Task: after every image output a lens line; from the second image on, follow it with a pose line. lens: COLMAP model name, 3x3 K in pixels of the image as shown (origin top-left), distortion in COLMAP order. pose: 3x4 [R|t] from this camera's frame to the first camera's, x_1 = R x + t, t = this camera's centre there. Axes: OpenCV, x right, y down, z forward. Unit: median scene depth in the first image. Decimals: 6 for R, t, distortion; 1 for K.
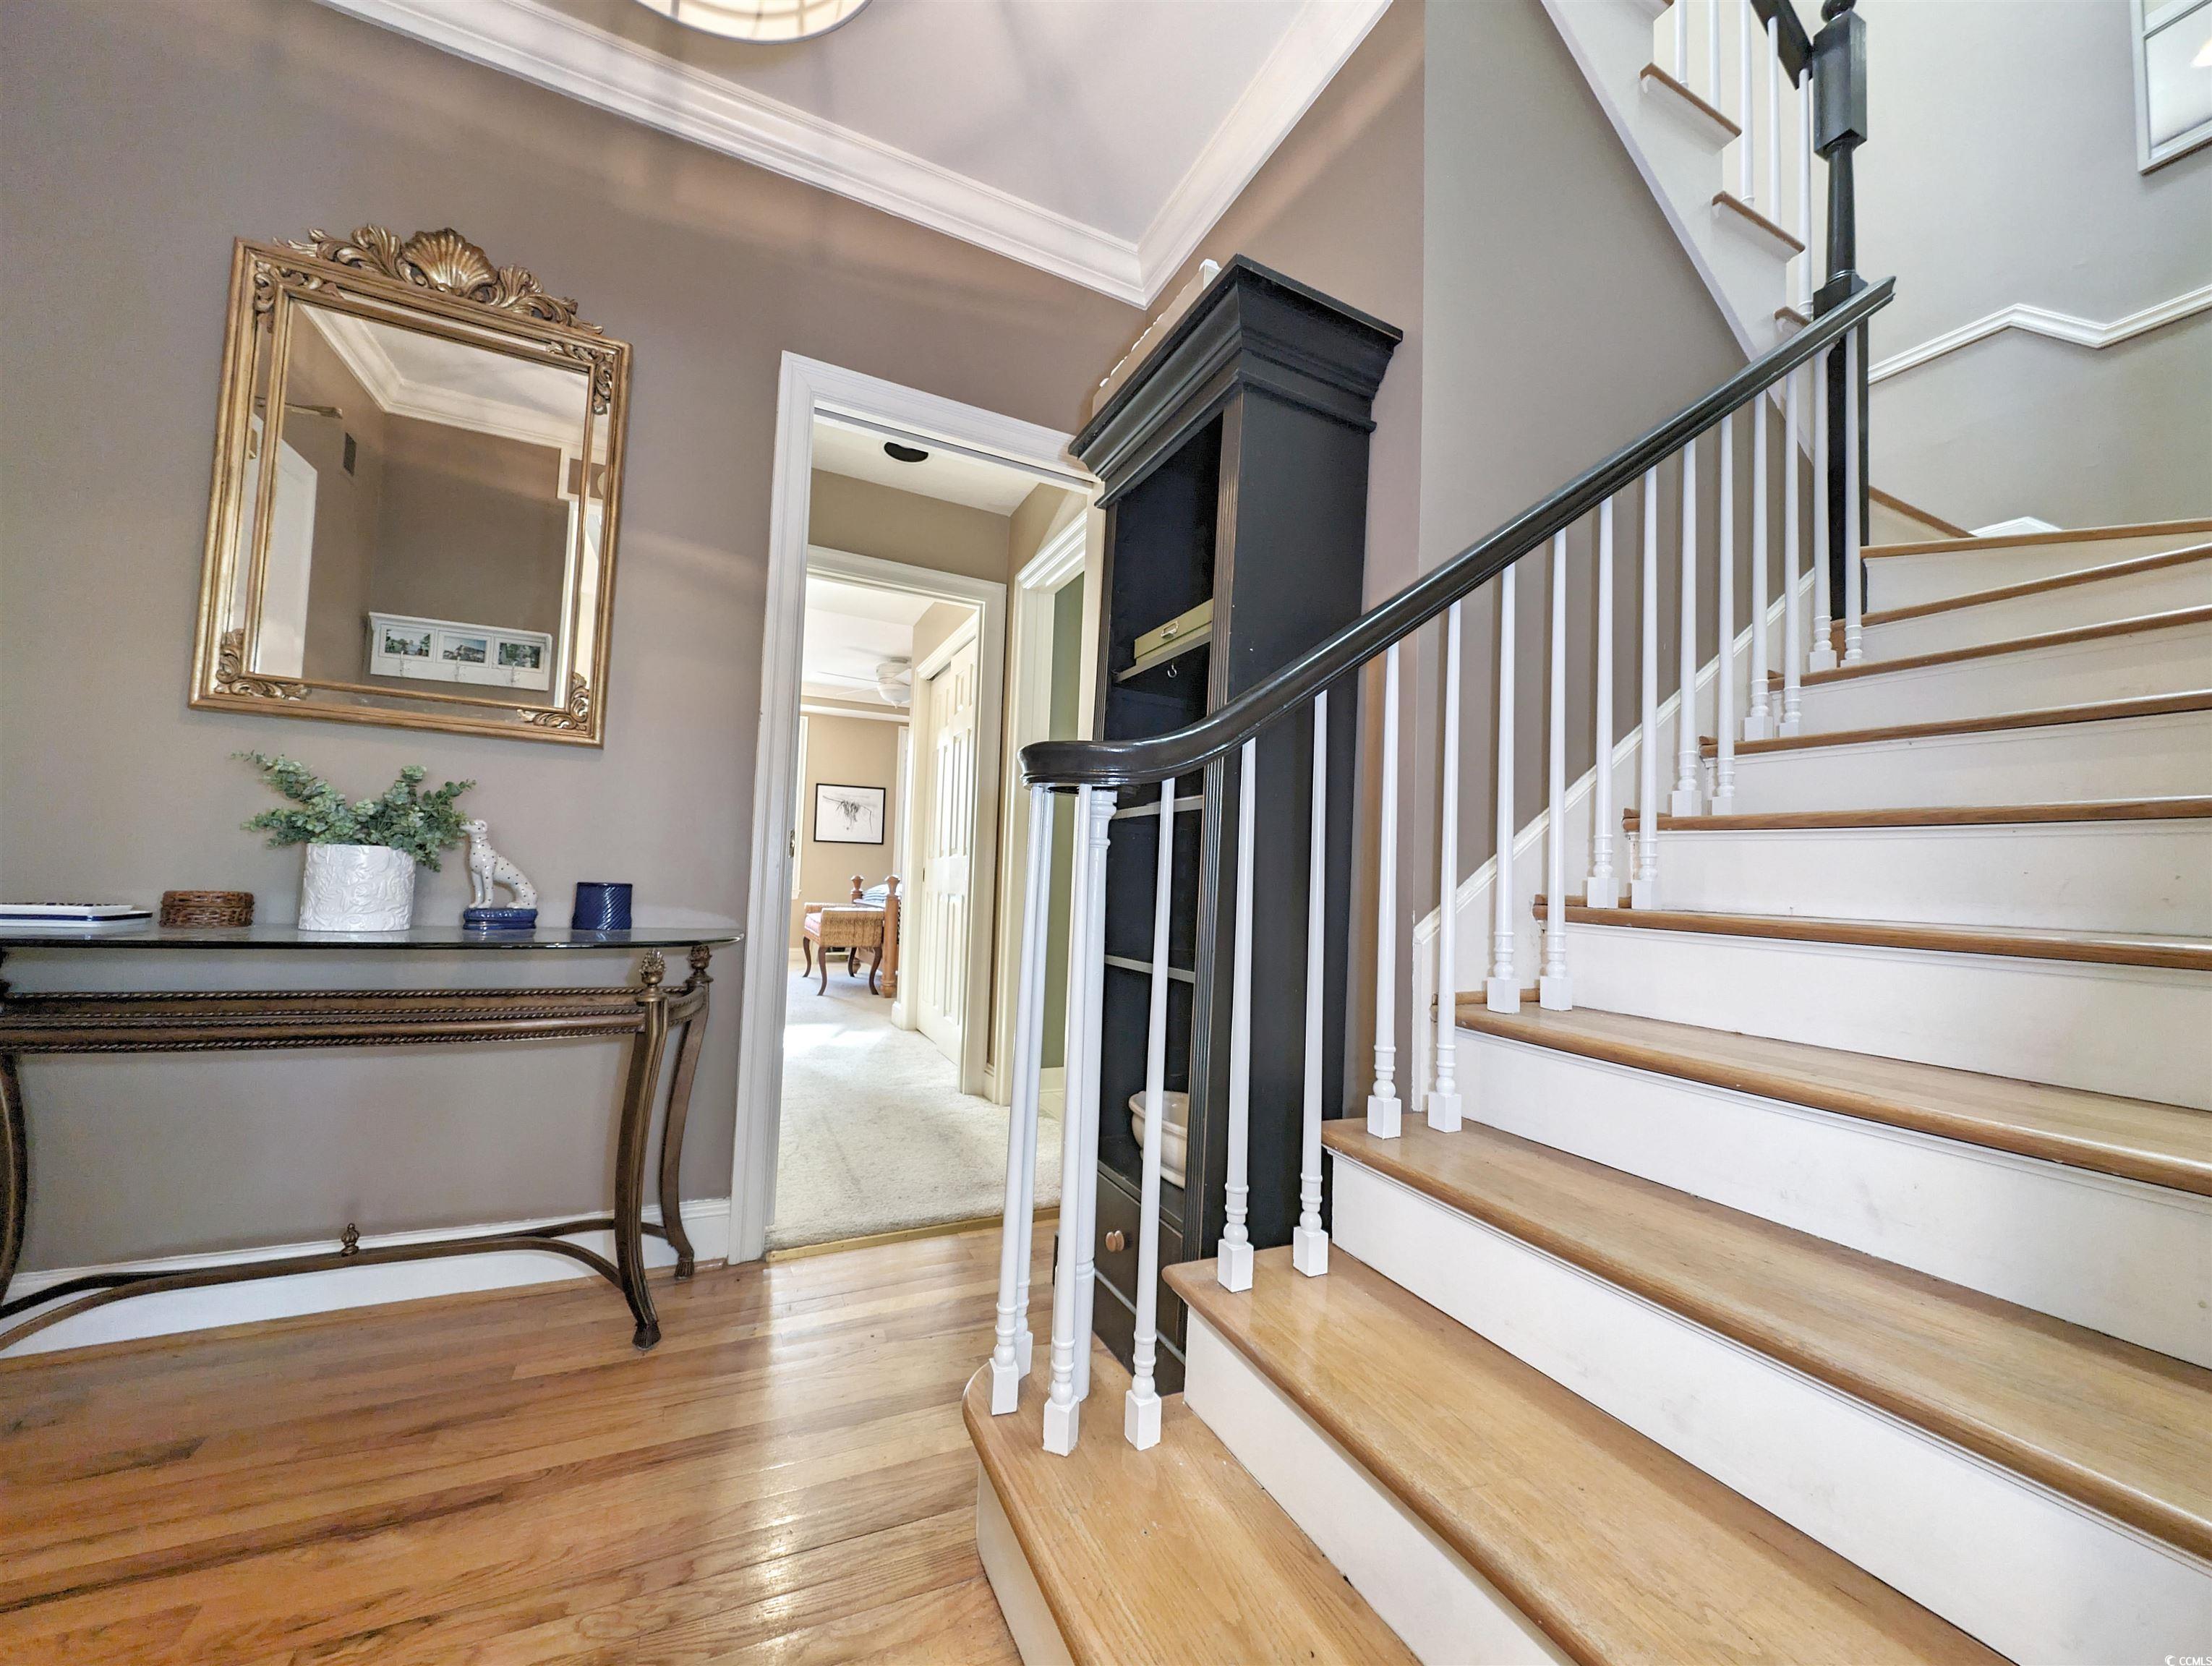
lens RADIAL K [[833.8, 0, 1100.0], [0, 833.8, 834.7], [0, 0, 1]] dist [0.014886, -0.004179]
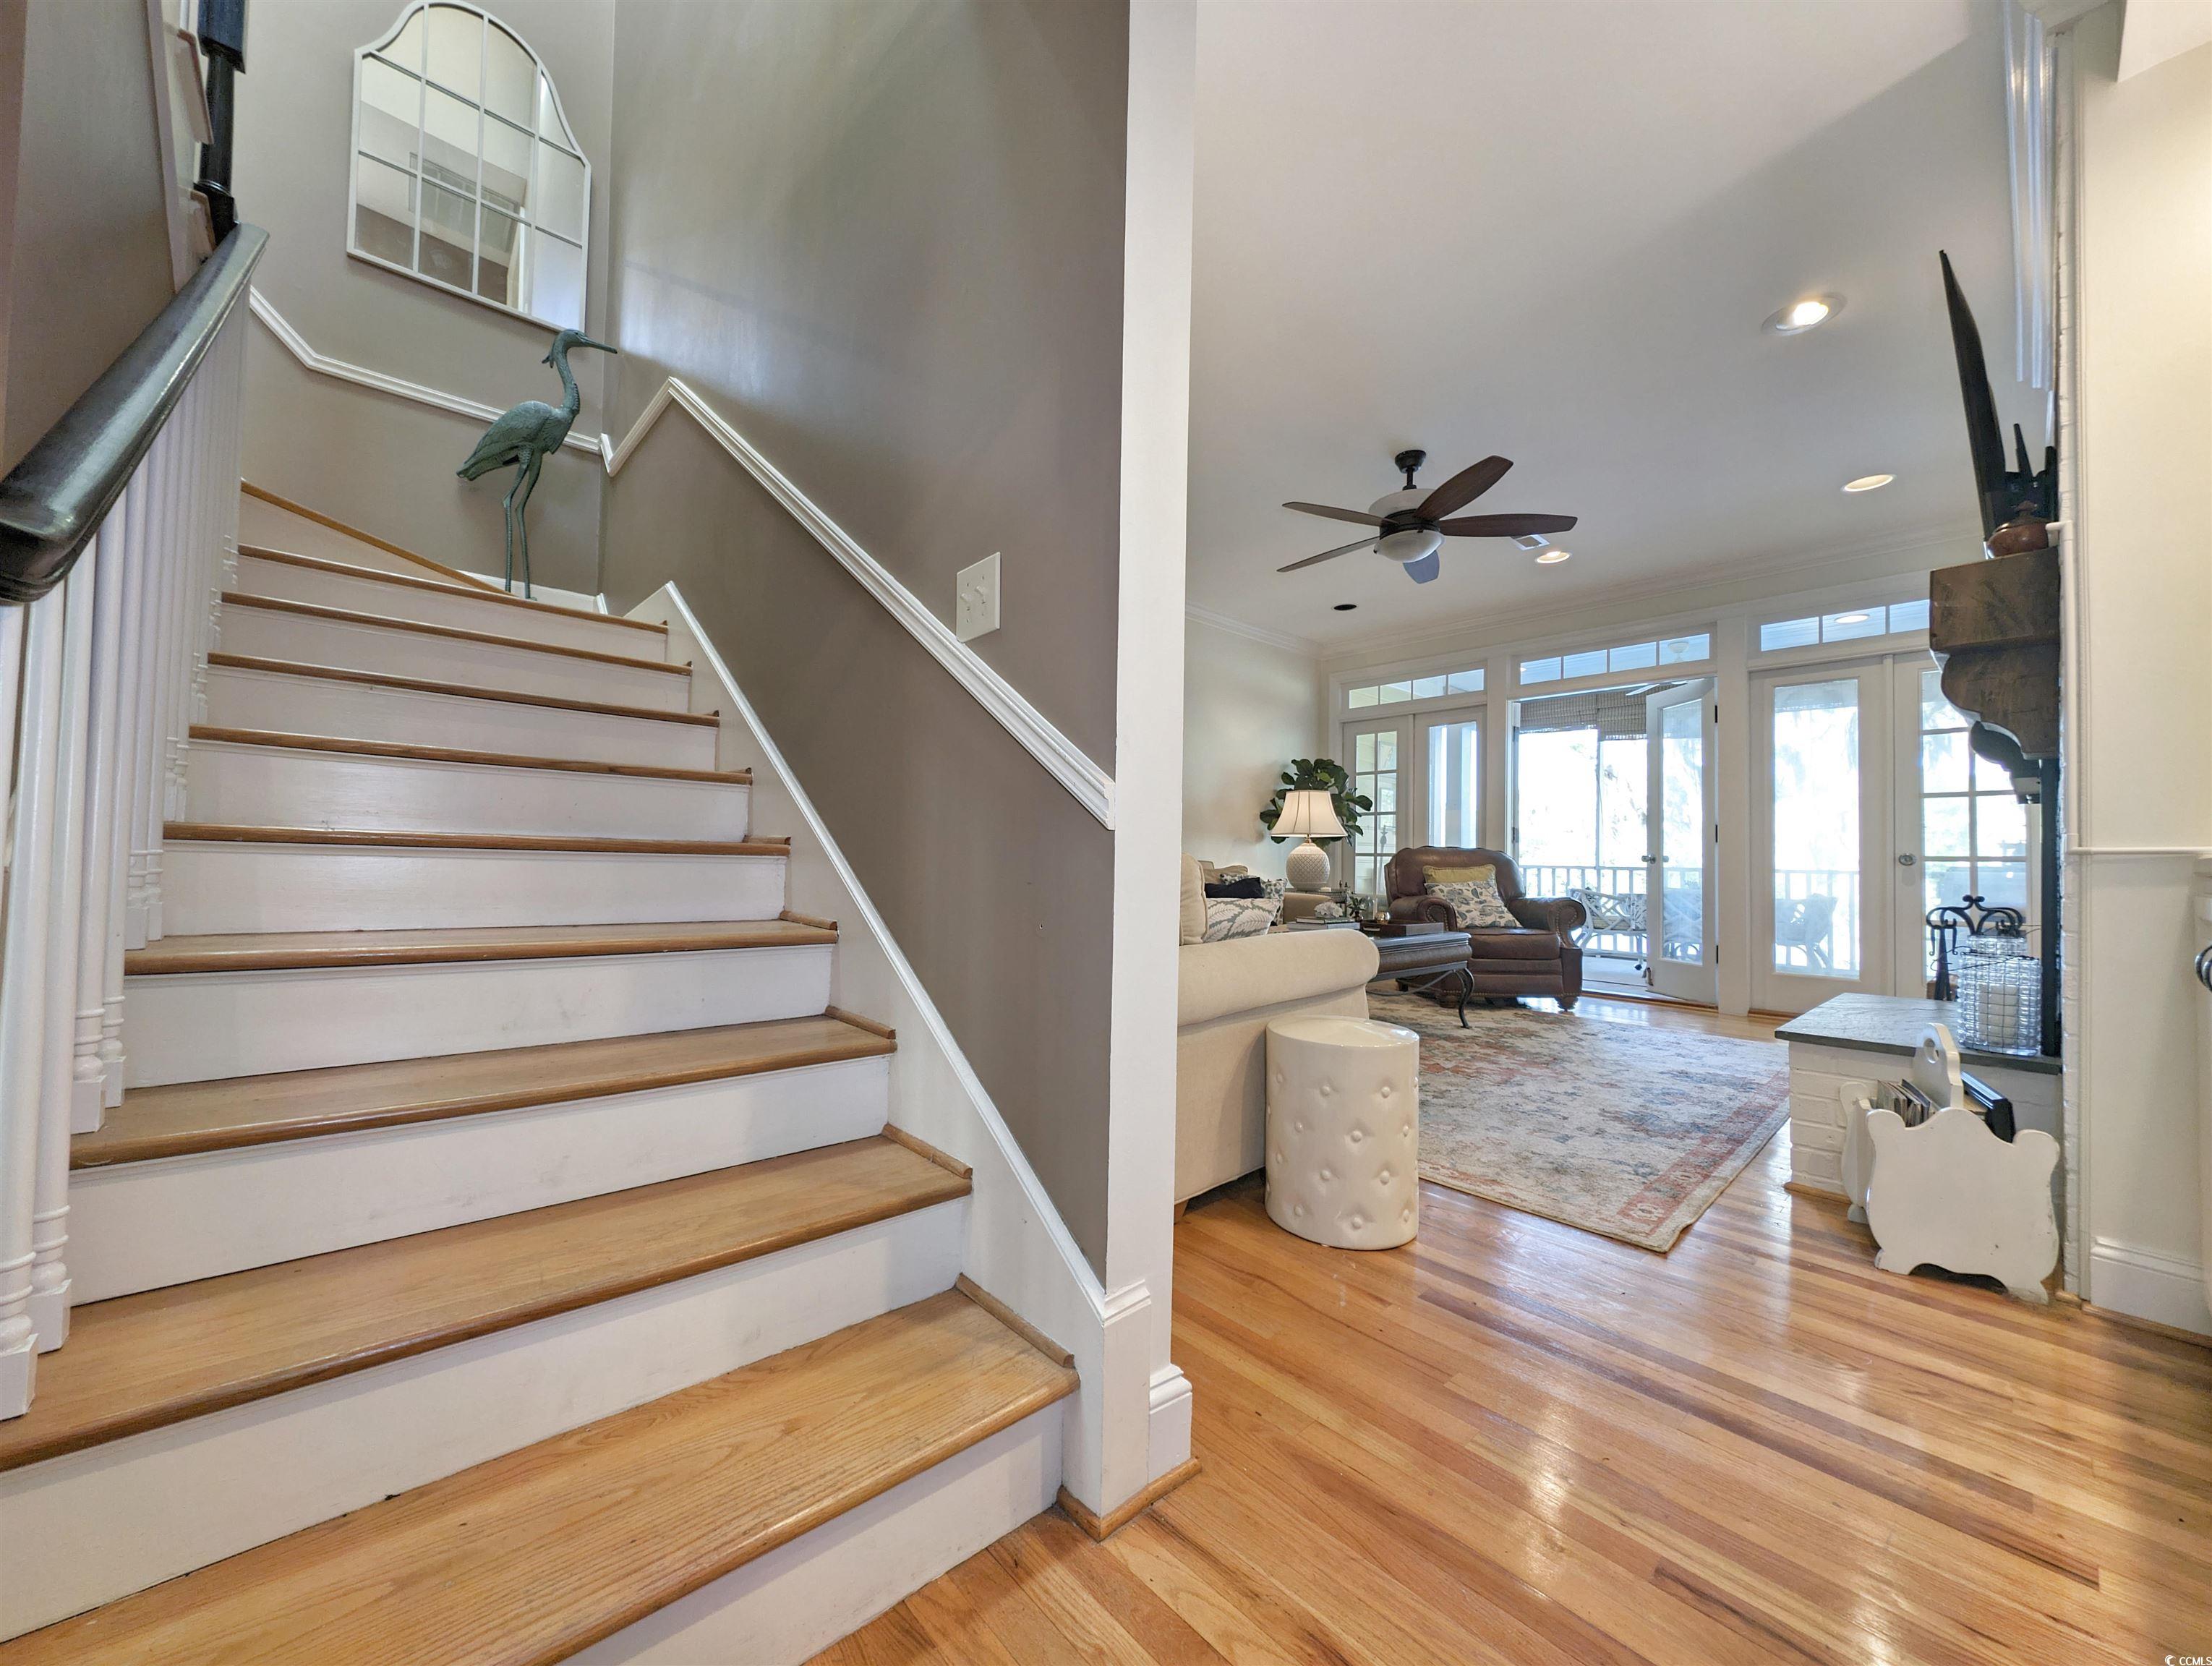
lens RADIAL K [[838.2, 0, 1093.5], [0, 838.2, 834.4], [0, 0, 1]] dist [0.015018, -0.006526]
pose [[-0.289113, -0.011590, 0.957225, -0.387514], [-0.080212, 0.996704, -0.012158, 0.026124], [-0.953928, -0.080296, -0.289090, 0.248485]]
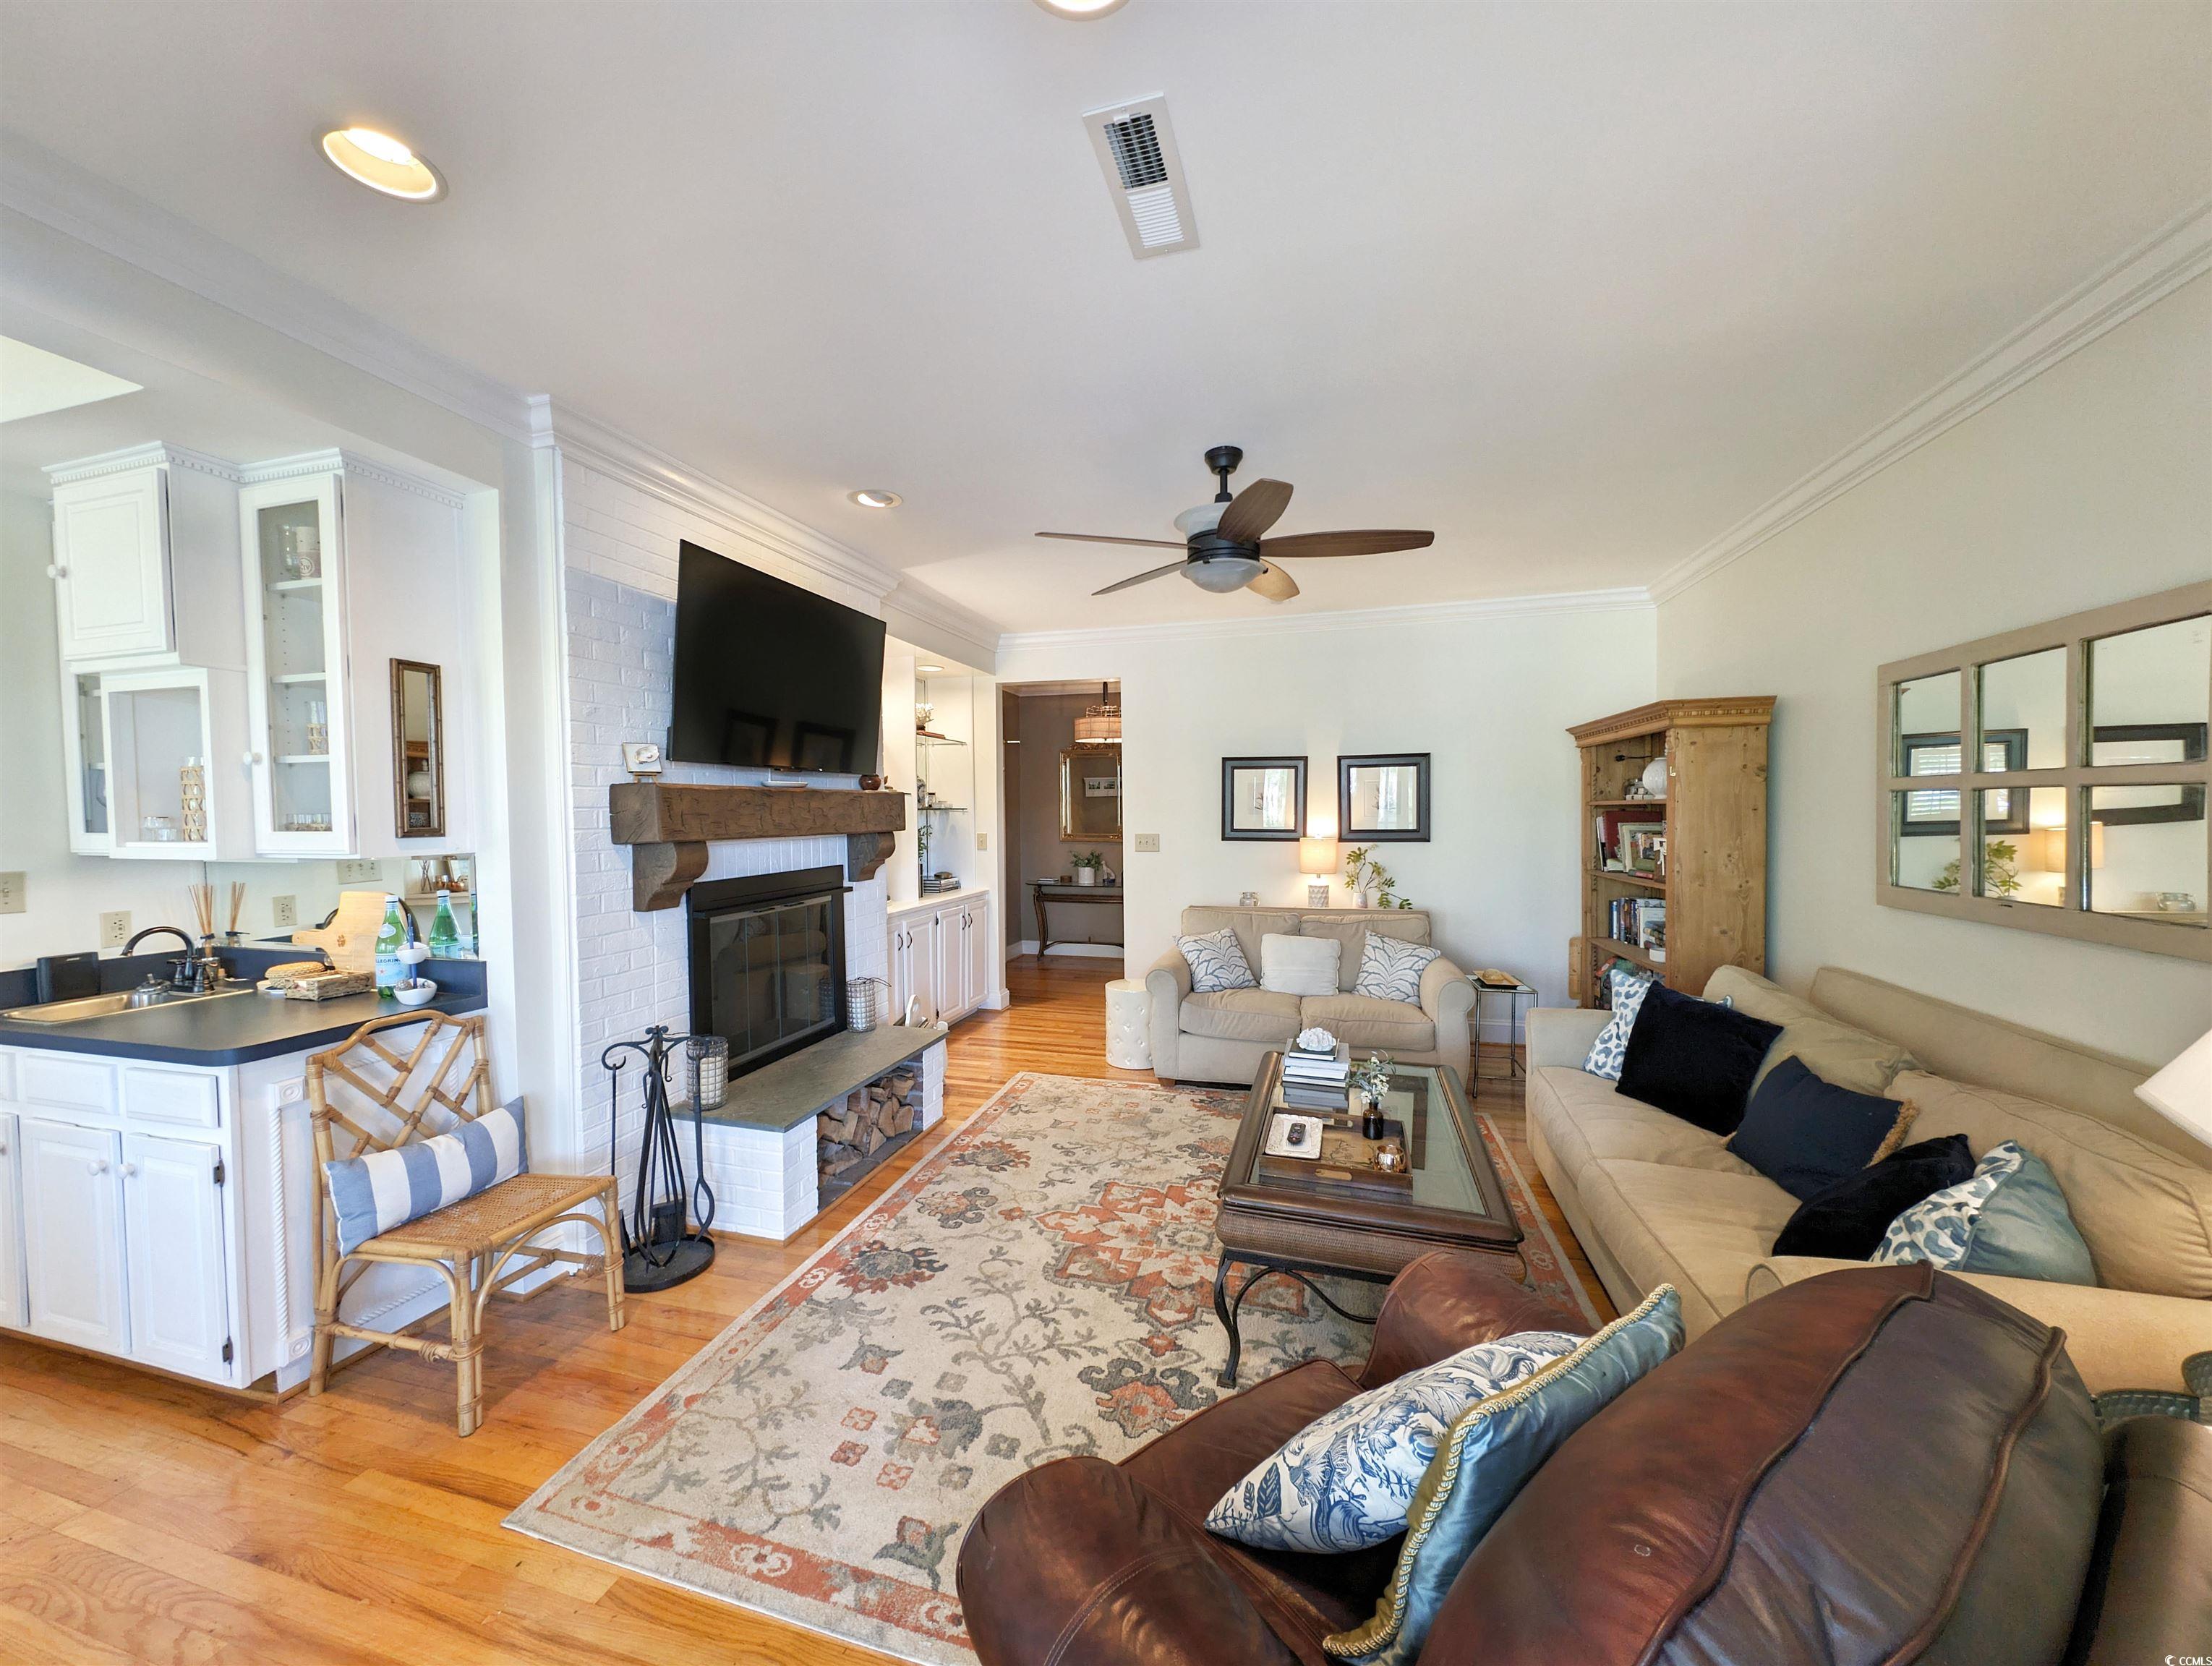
lens RADIAL K [[833.8, 0, 1100.0], [0, 833.8, 834.7], [0, 0, 1]] dist [0.014886, -0.004179]
pose [[0.753778, -0.022238, -0.656753, 2.131208], [0.069217, 0.996554, 0.045699, -0.342173], [0.653474, -0.079905, 0.752720, -2.323724]]
